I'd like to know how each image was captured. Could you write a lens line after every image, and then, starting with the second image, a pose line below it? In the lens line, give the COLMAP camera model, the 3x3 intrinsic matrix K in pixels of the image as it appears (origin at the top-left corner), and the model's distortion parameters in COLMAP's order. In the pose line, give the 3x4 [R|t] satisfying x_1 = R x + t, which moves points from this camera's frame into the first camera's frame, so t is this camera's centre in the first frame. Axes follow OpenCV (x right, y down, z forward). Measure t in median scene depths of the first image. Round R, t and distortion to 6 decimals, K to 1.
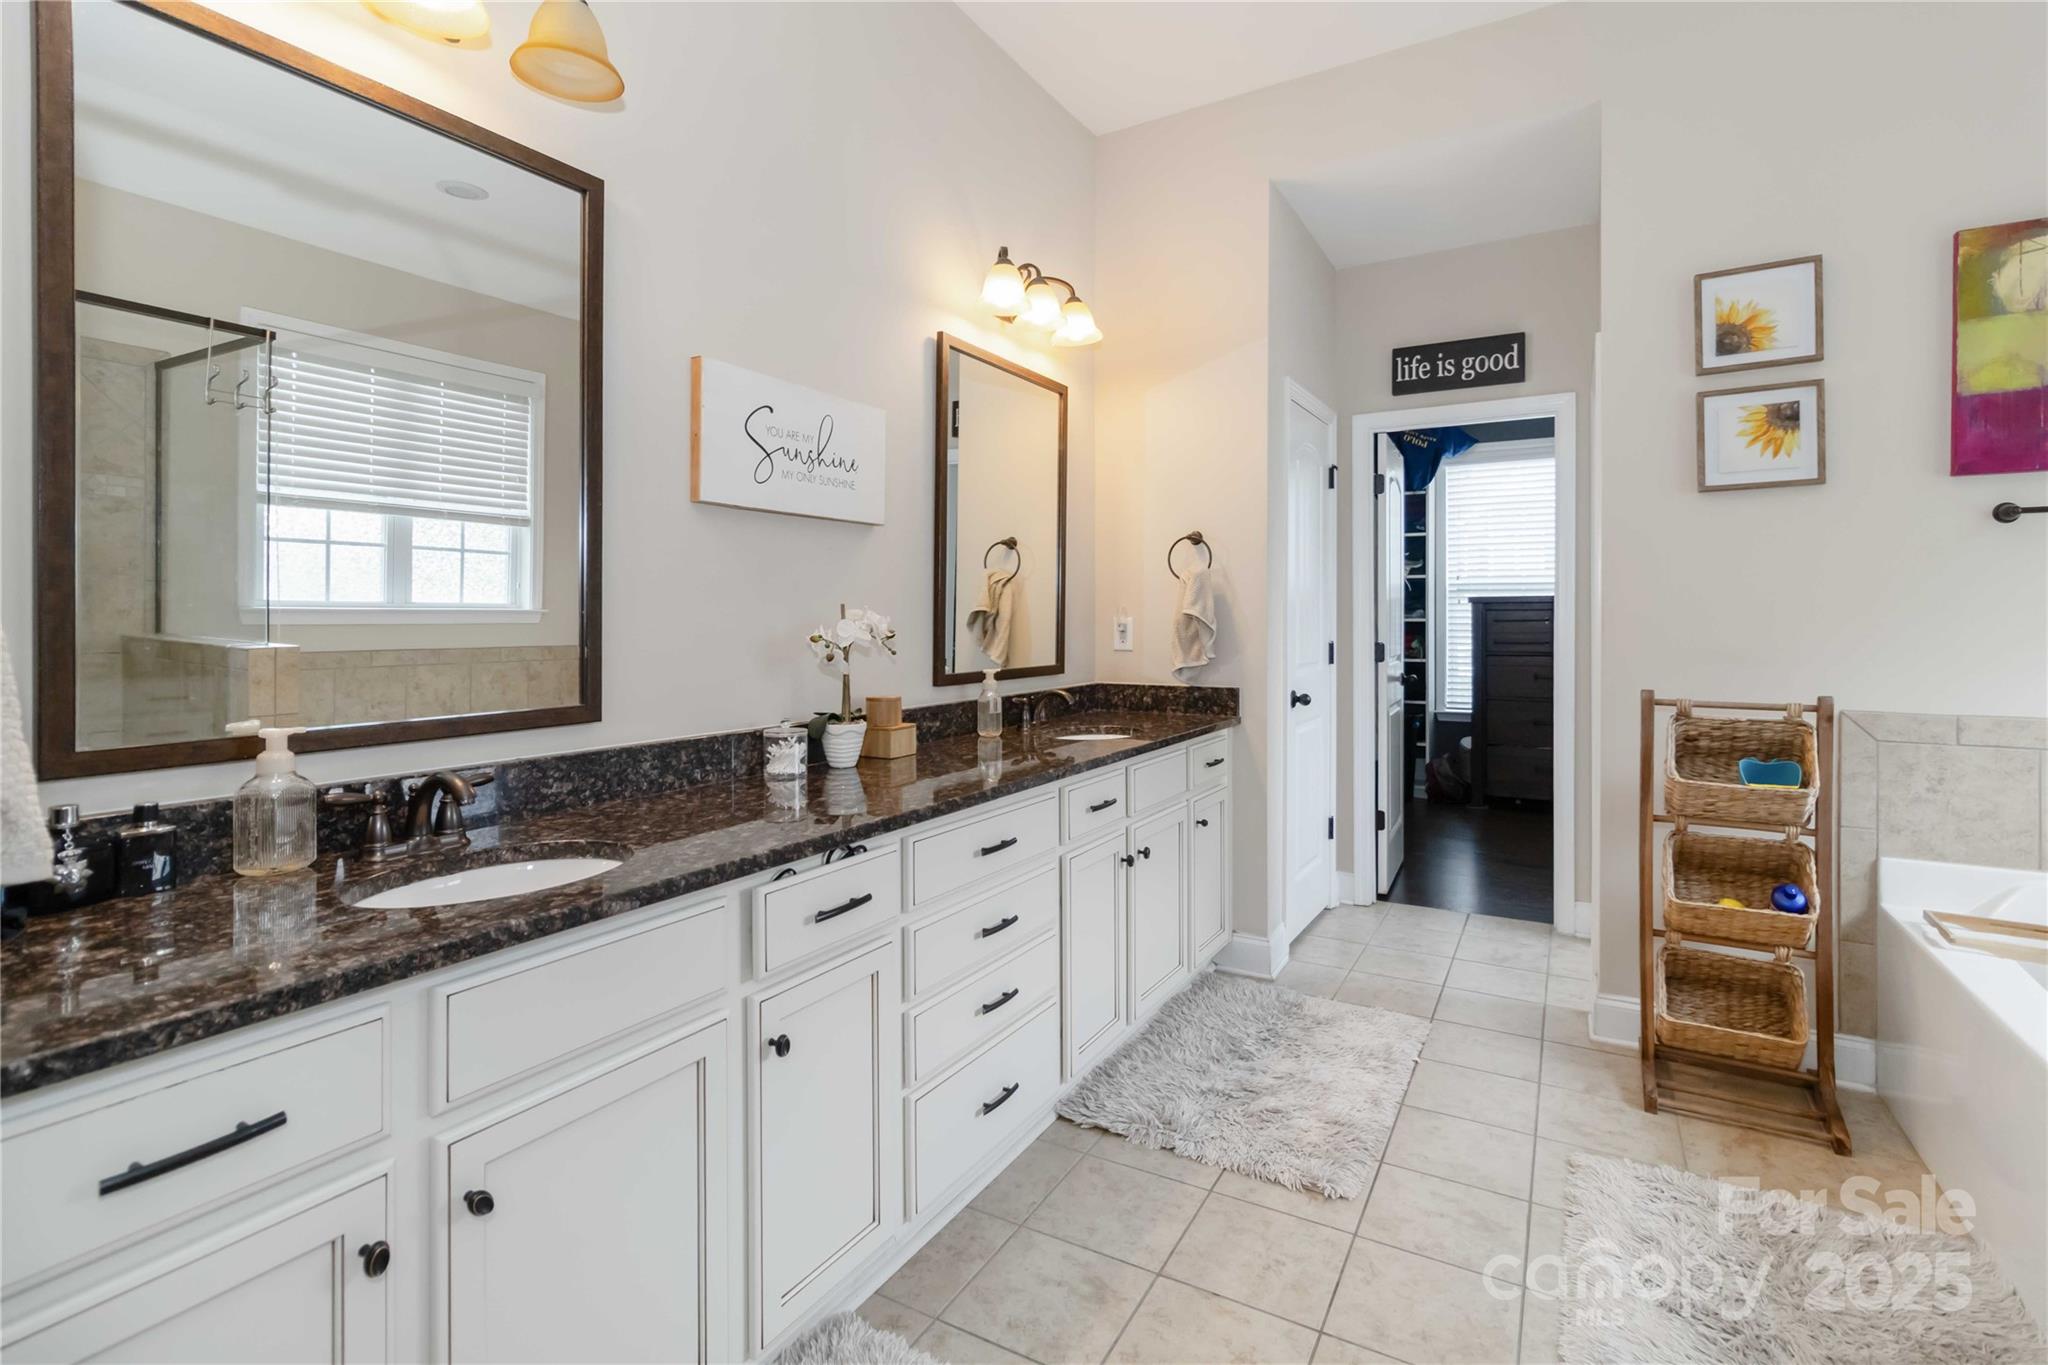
lens RADIAL K [[960.4, 0, 1019.9], [0, 960.4, 622.2], [0, 0, 1]] dist [0.001563, 0.000150]
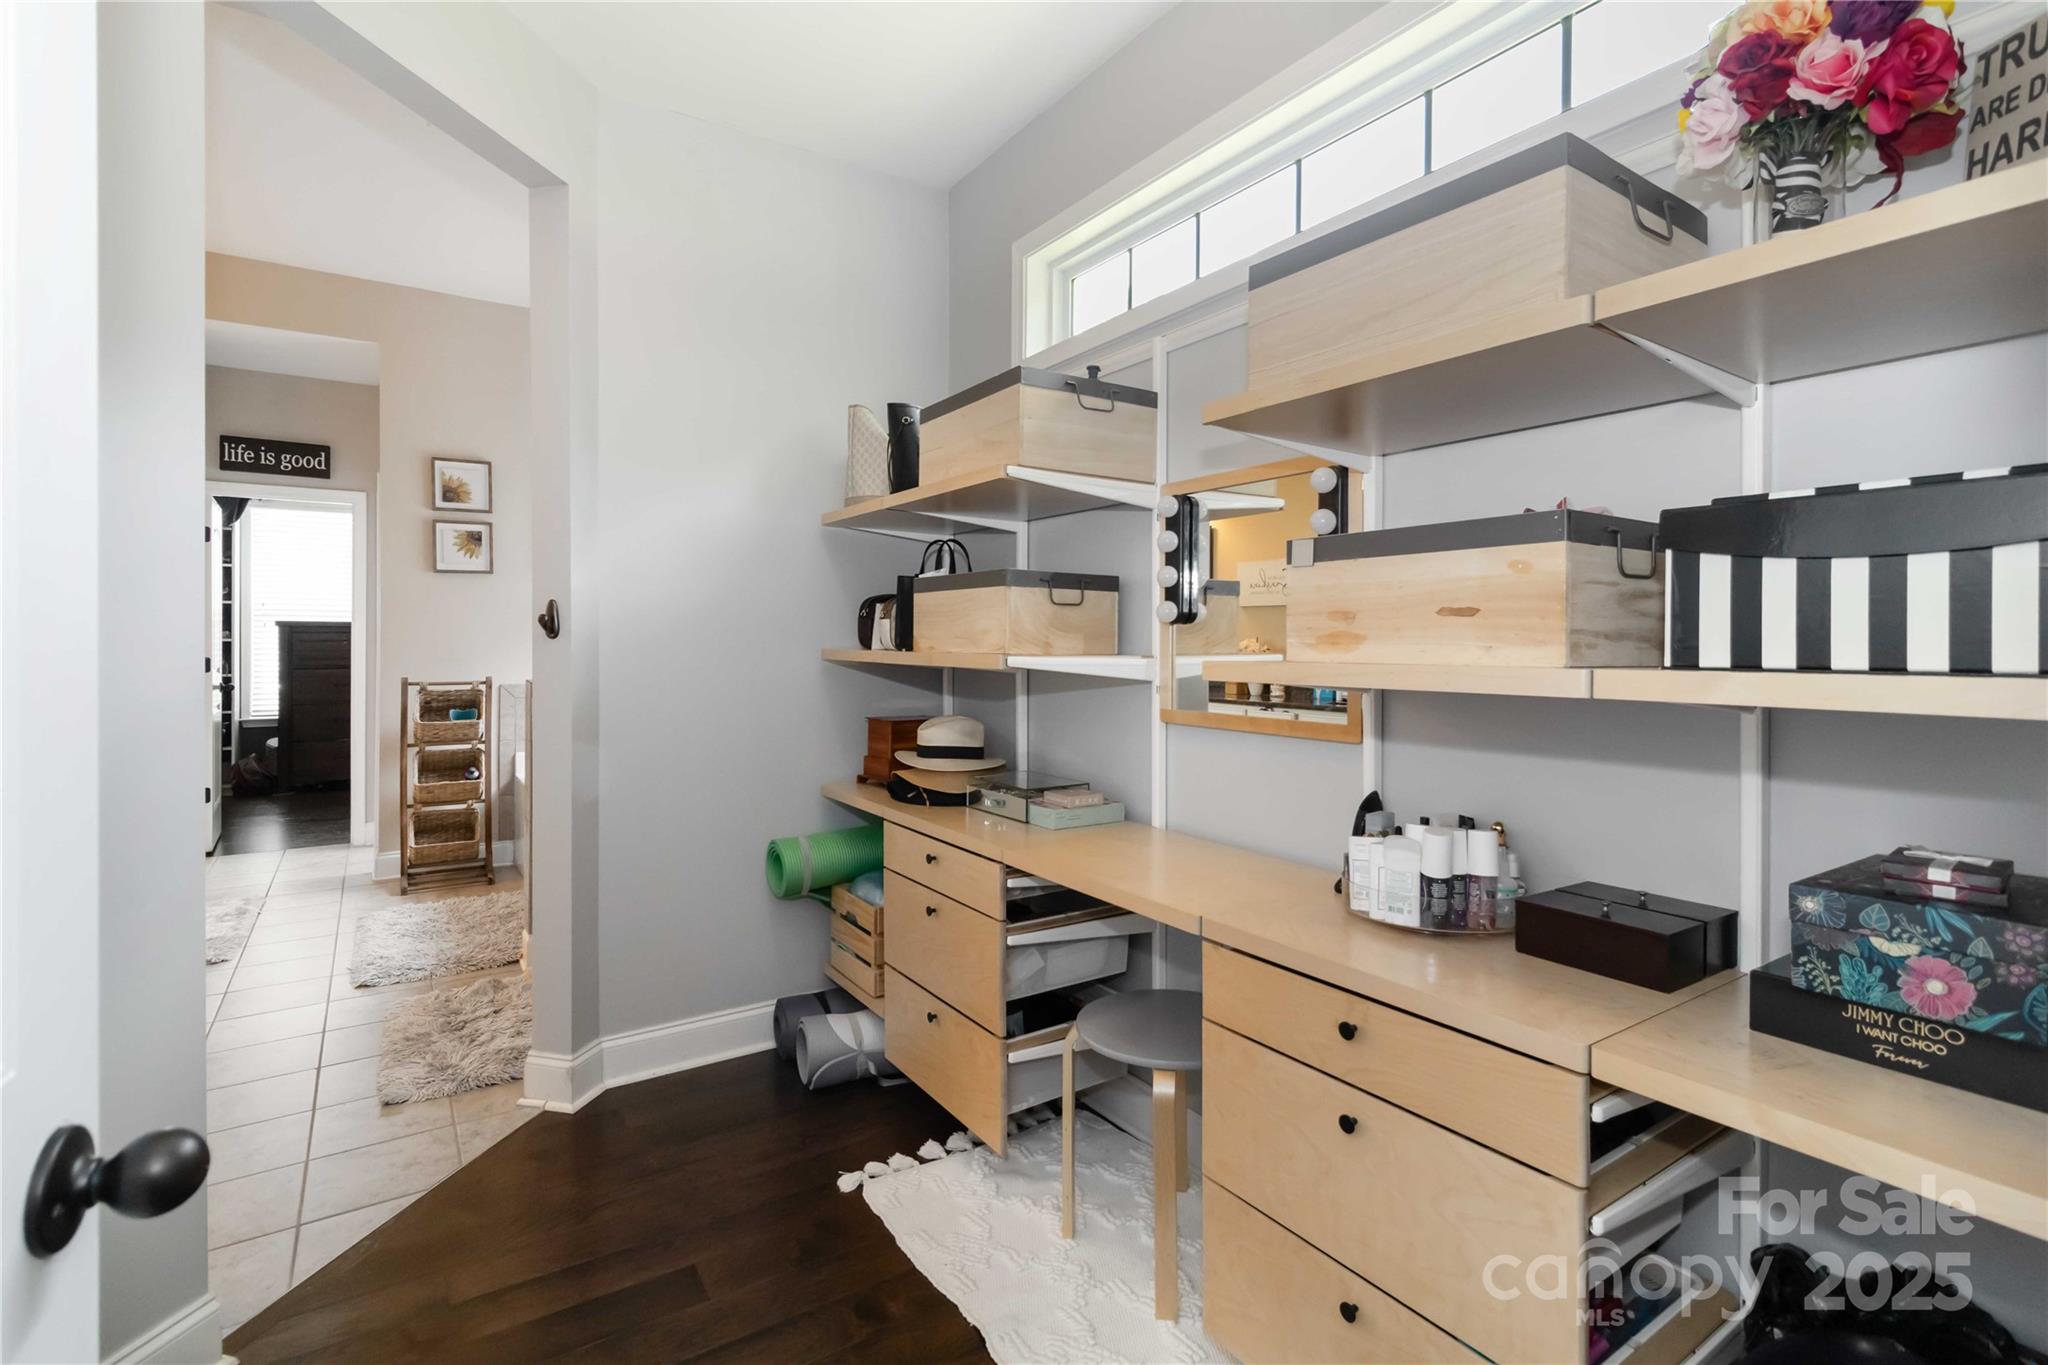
lens RADIAL K [[957.9, 0, 1019.5], [0, 957.9, 636.2], [0, 0, 1]] dist [0.004024, 0.001163]
pose [[0.438547, 0.004277, 0.898698, -0.485627], [0.002642, 0.999978, -0.006048, 0.004288], [-0.898704, 0.005027, 0.438526, -0.867184]]
